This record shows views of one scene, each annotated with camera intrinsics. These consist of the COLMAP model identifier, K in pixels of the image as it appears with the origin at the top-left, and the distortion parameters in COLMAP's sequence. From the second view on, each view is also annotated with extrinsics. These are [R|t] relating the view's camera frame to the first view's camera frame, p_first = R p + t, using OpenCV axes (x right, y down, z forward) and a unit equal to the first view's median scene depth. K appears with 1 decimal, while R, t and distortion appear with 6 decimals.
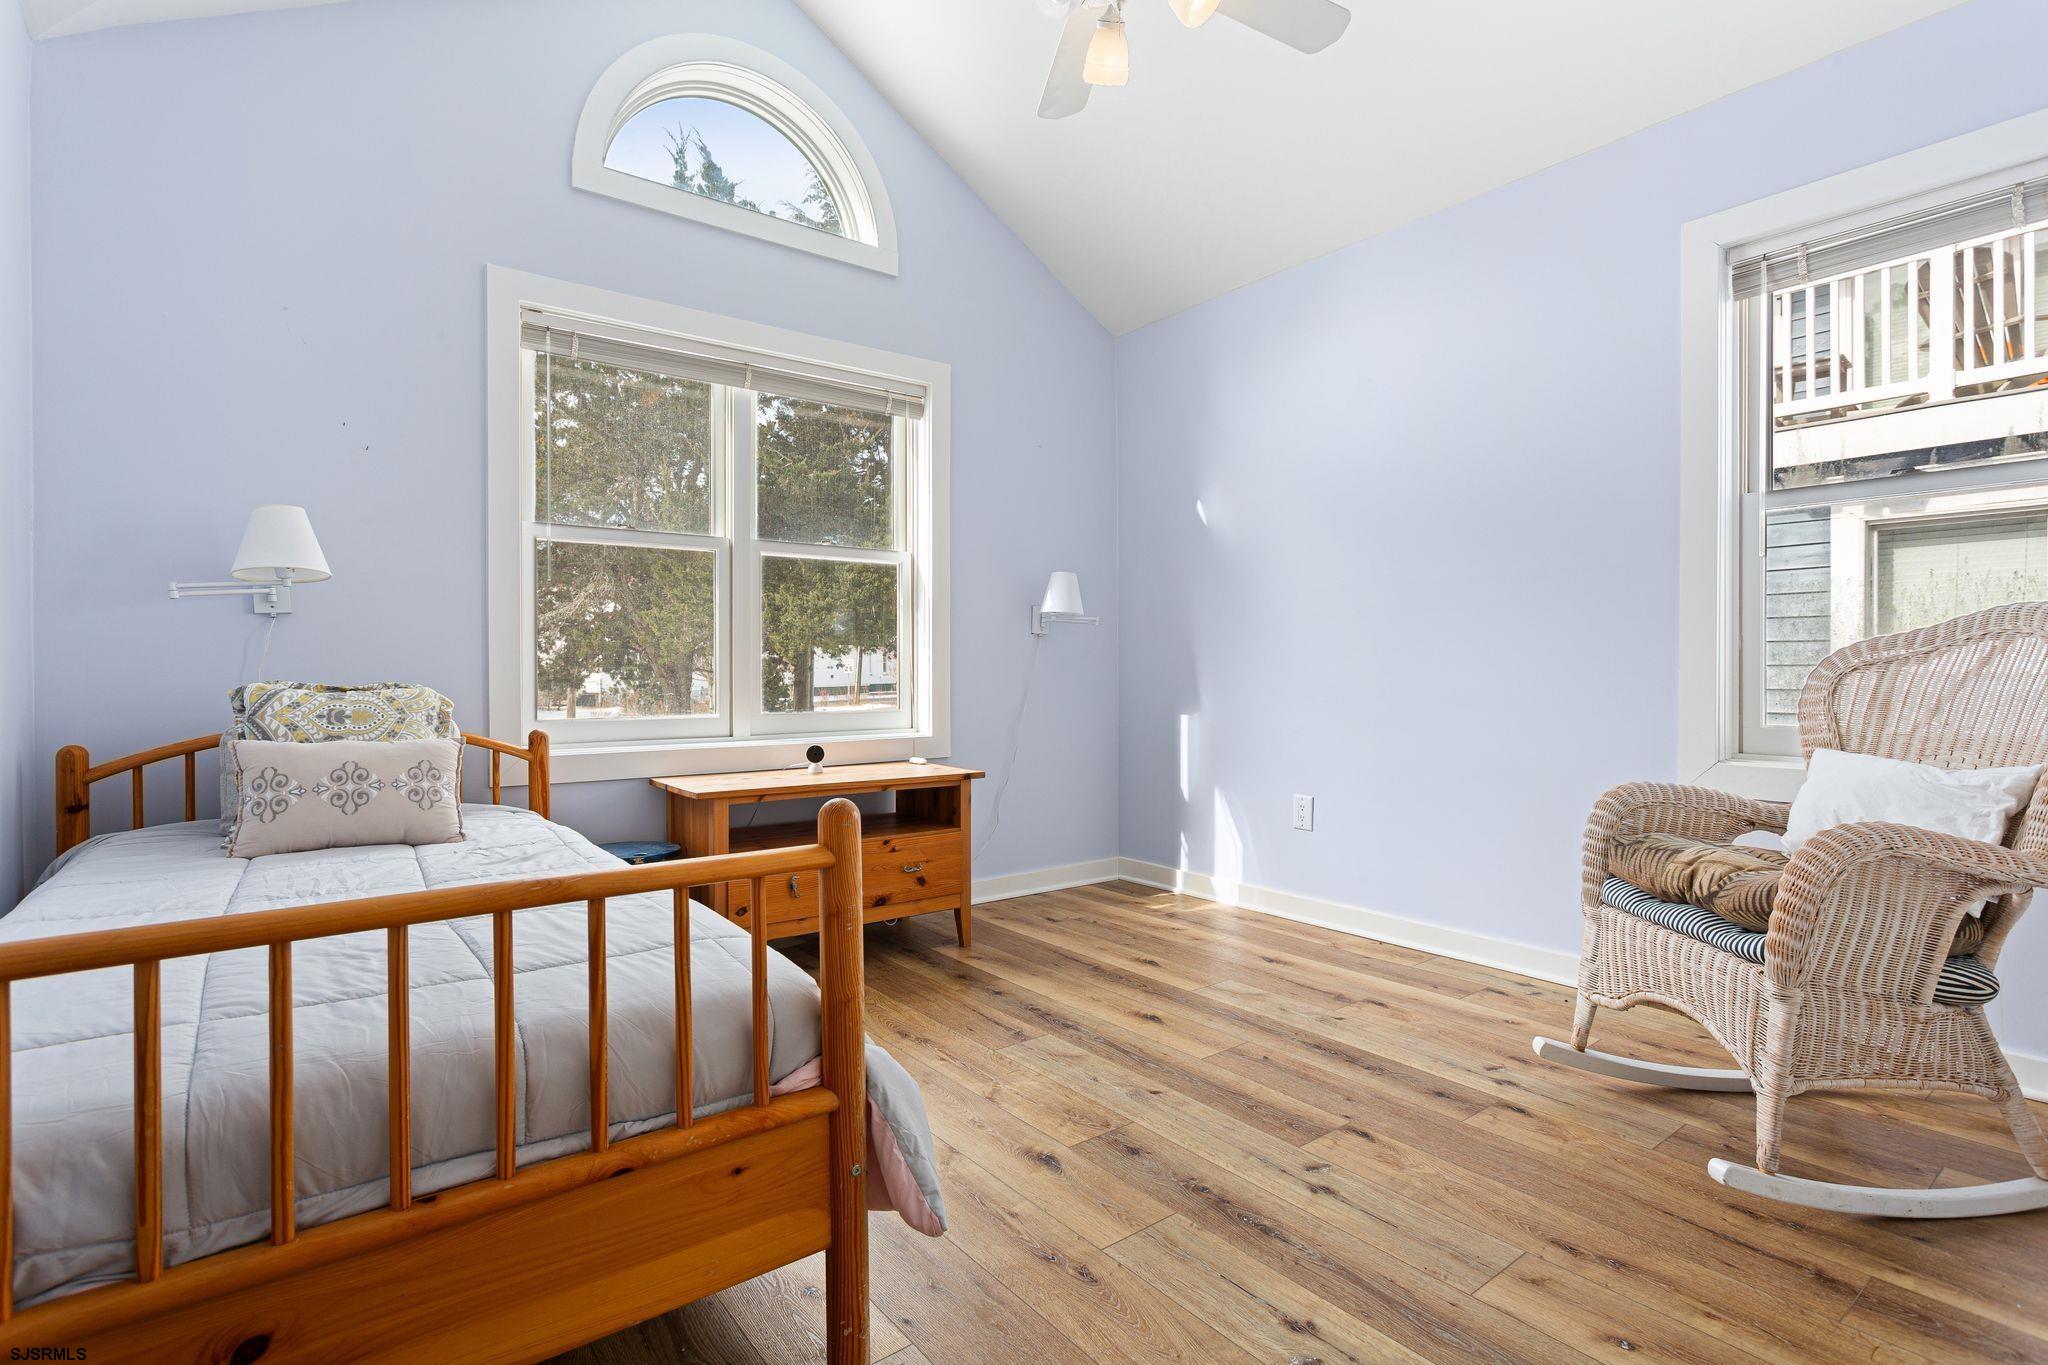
lens RADIAL K [[989.3, 0, 1022.4], [0, 989.3, 676.1], [0, 0, 1]] dist [0.000508, 0.000132]
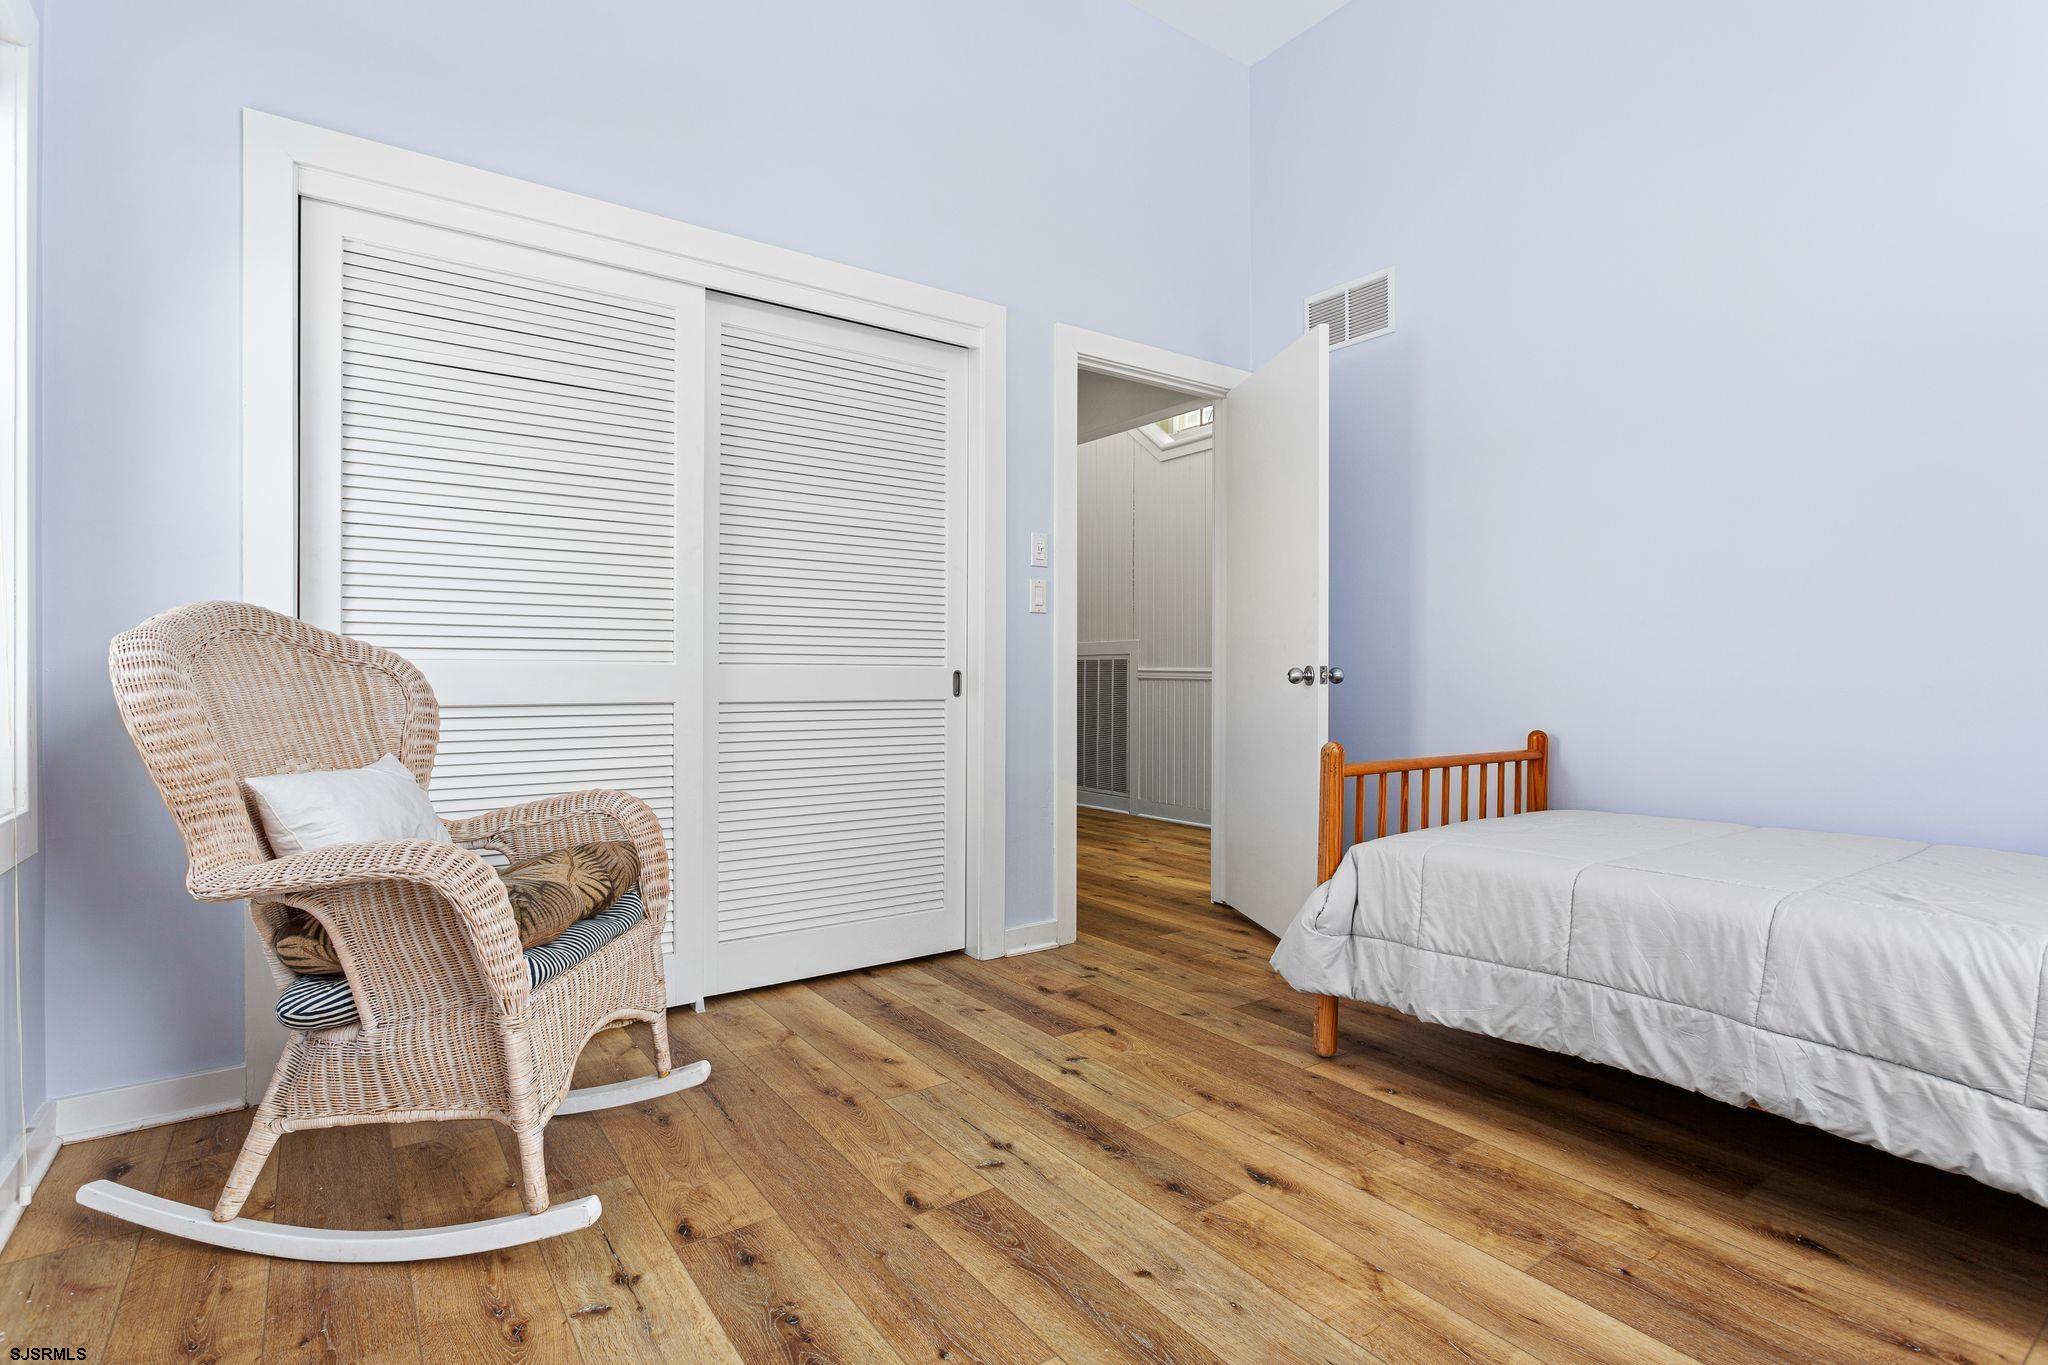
lens RADIAL K [[989.3, 0, 1024.1], [0, 989.3, 677.7], [0, 0, 1]] dist [0.000508, 0.000132]
pose [[-0.999421, -0.002132, 0.033961, 0.227405], [-0.001722, 0.999925, 0.012104, -0.013419], [-0.033984, 0.012039, -0.999350, 1.972784]]
